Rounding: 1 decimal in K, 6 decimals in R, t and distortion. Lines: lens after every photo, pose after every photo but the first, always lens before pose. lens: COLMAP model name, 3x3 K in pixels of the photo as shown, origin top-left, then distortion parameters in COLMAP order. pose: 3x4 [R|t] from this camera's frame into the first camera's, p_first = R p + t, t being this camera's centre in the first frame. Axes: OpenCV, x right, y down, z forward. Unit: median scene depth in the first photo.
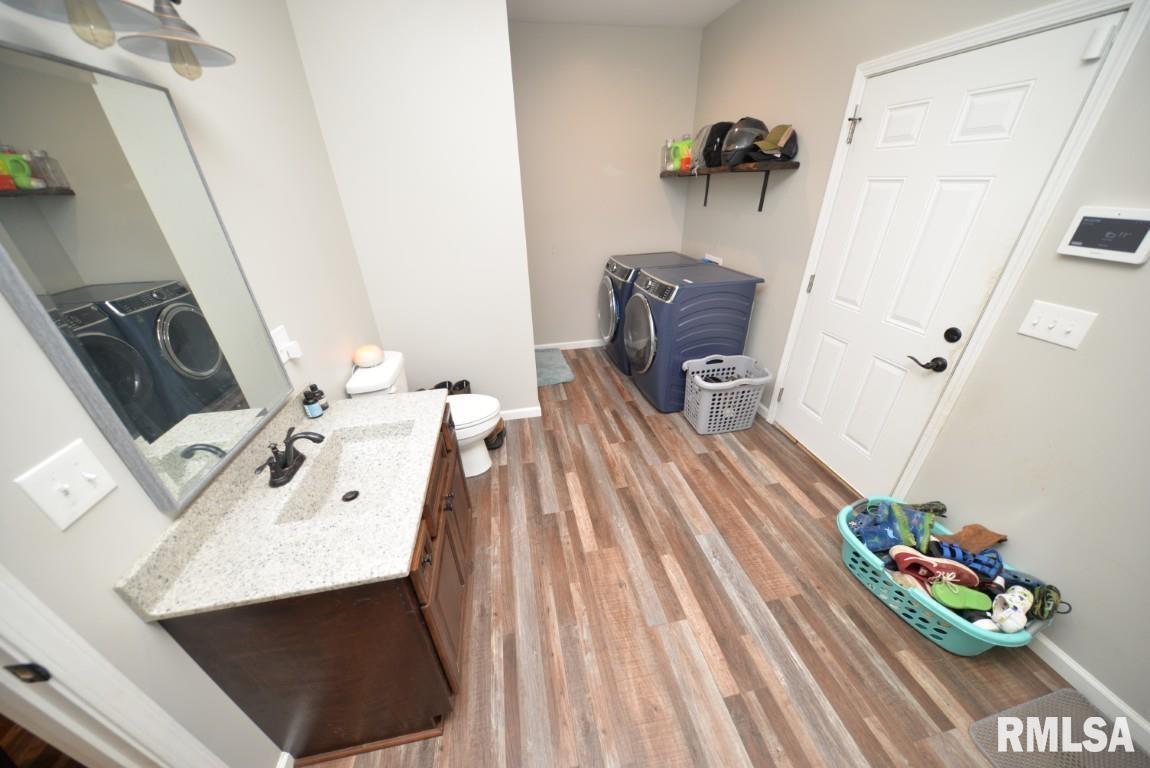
lens RADIAL K [[376.3, 0, 574.9], [0, 376.3, 386.9], [0, 0, 1]] dist [-0.001825, -0.003618]
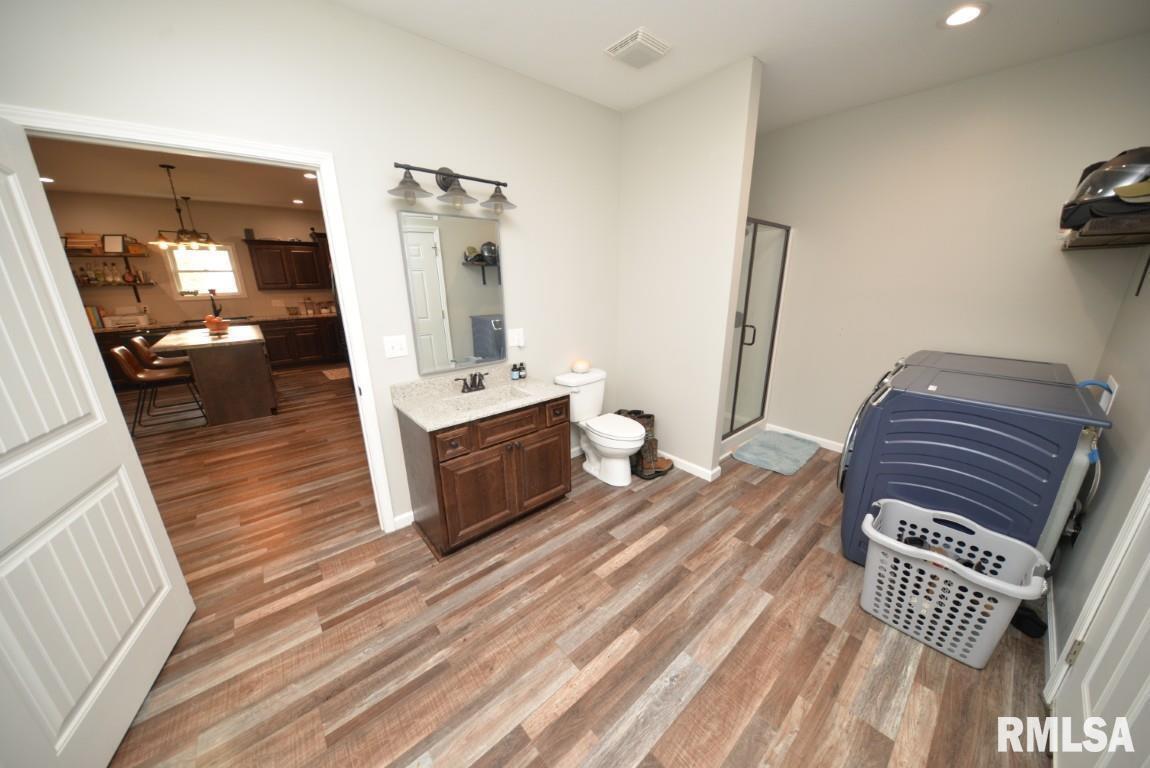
lens RADIAL K [[376.3, 0, 573.3], [0, 376.3, 385.8], [0, 0, 1]] dist [-0.001825, -0.003618]
pose [[0.495426, 0.260823, -0.828568, 0.669687], [-0.413682, 0.909587, 0.038974, -0.055134], [0.763820, 0.323455, 0.558531, 0.163155]]
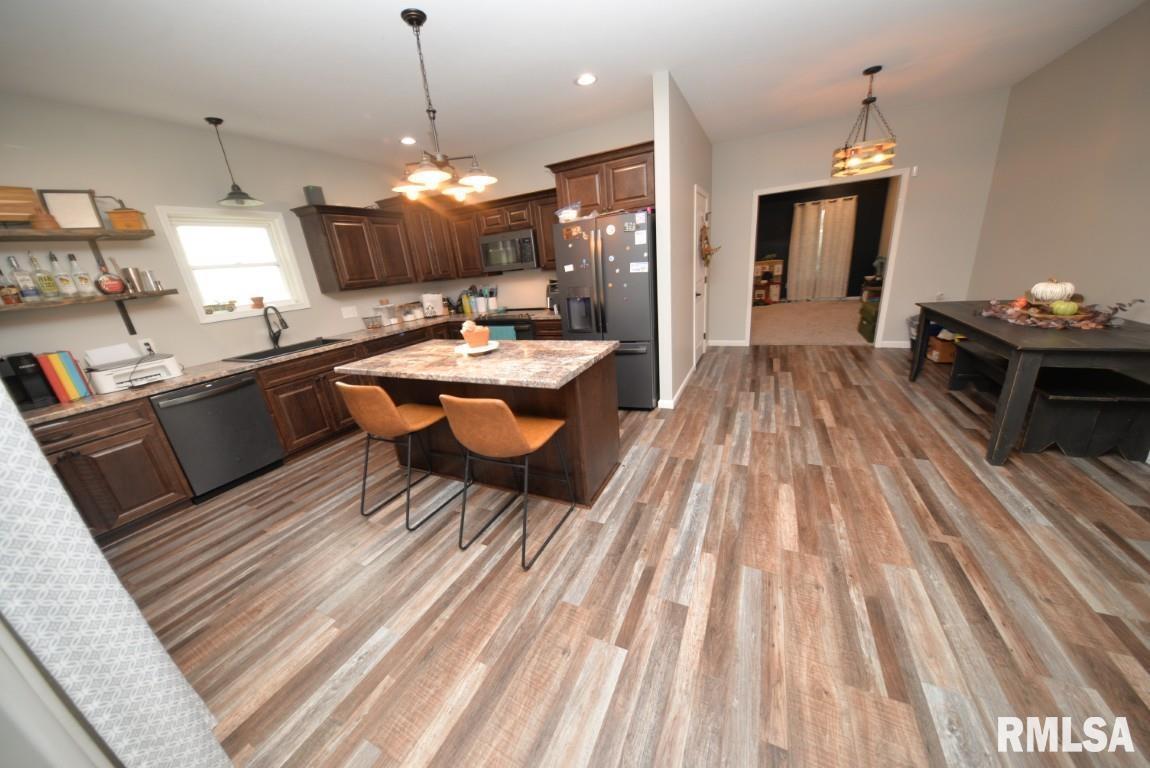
lens RADIAL K [[376.3, 0, 575.0], [0, 376.3, 387.7], [0, 0, 1]] dist [-0.001825, -0.003618]
pose [[0.800957, 0.143021, -0.581388, -0.276240], [-0.218745, 0.973823, -0.061797, 0.329119], [0.557331, 0.176673, 0.811276, -0.455677]]
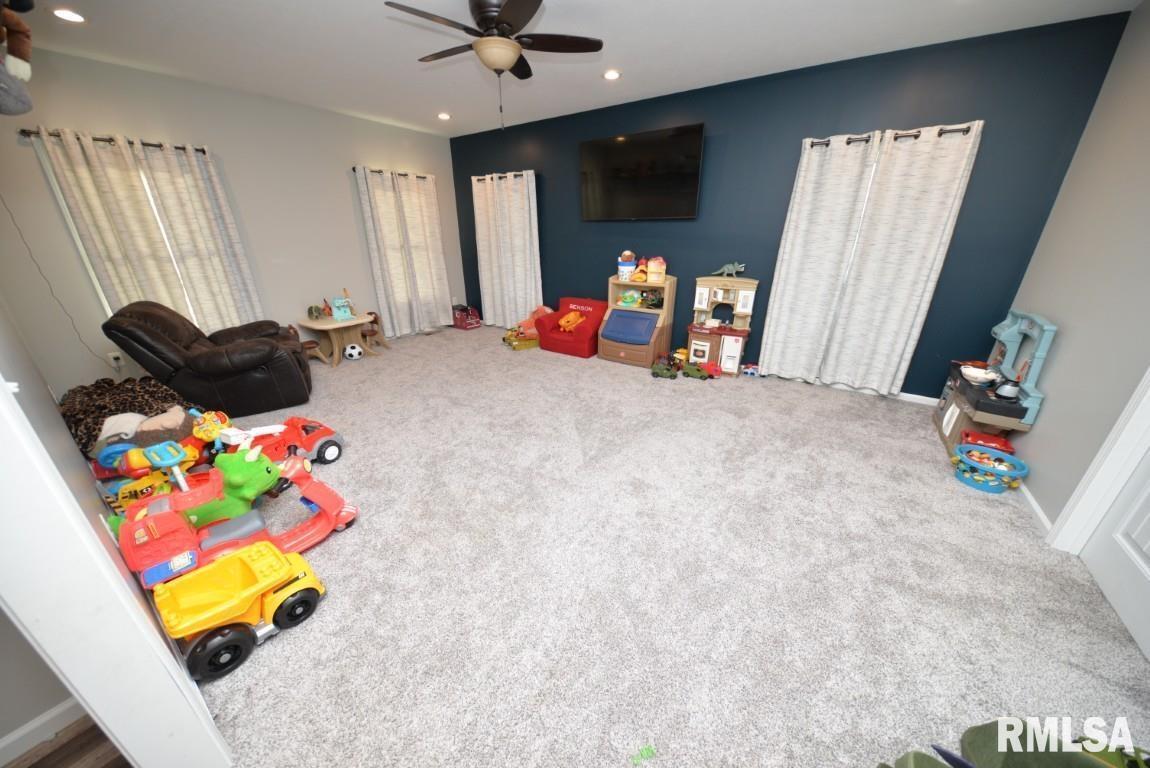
lens RADIAL K [[376.3, 0, 572.3], [0, 376.3, 386.1], [0, 0, 1]] dist [-0.001825, -0.003618]
pose [[0.702821, 0.286722, -0.651025, -0.326577], [-0.345610, 0.937534, 0.039798, -0.387229], [0.621769, 0.197030, 0.758012, 0.847027]]
